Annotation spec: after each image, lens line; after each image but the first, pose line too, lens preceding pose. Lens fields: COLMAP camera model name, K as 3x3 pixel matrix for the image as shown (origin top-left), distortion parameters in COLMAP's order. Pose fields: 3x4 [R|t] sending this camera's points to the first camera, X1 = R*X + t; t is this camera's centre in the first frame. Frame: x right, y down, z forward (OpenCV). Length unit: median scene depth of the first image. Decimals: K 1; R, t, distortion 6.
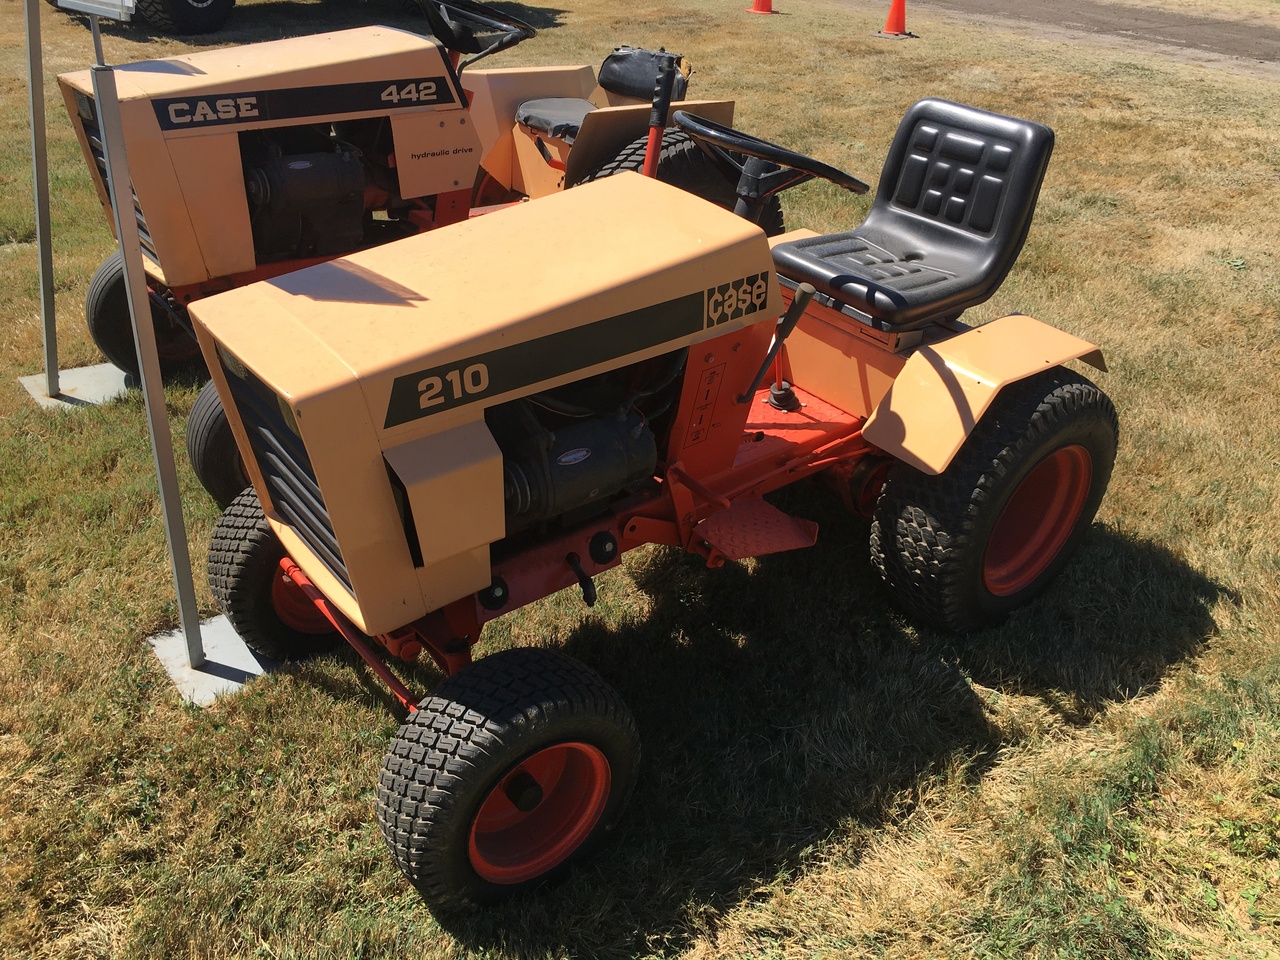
lens RADIAL K [[1111.1, 0, 640.0], [0, 1111.1, 480.0], [0, 0, 1]] dist [0.087509, -0.116616]
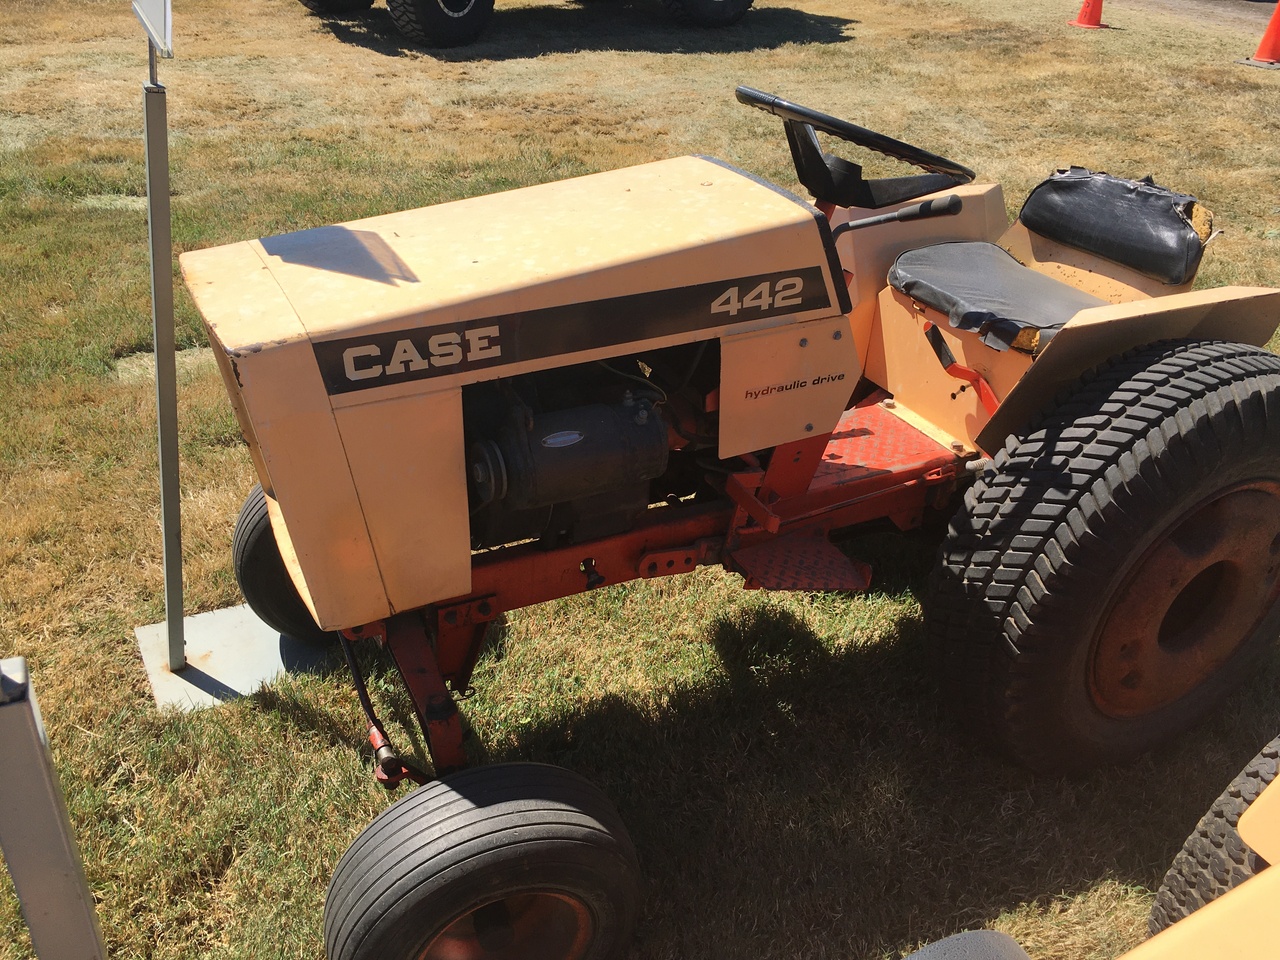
lens RADIAL K [[1111.1, 0, 640.0], [0, 1111.1, 480.0], [0, 0, 1]] dist [0.087509, -0.116616]
pose [[0.979399, 0.095948, -0.177686, -0.127339], [-0.093764, 0.995380, 0.020667, -0.212812], [0.178848, -0.003581, 0.983870, 0.357623]]
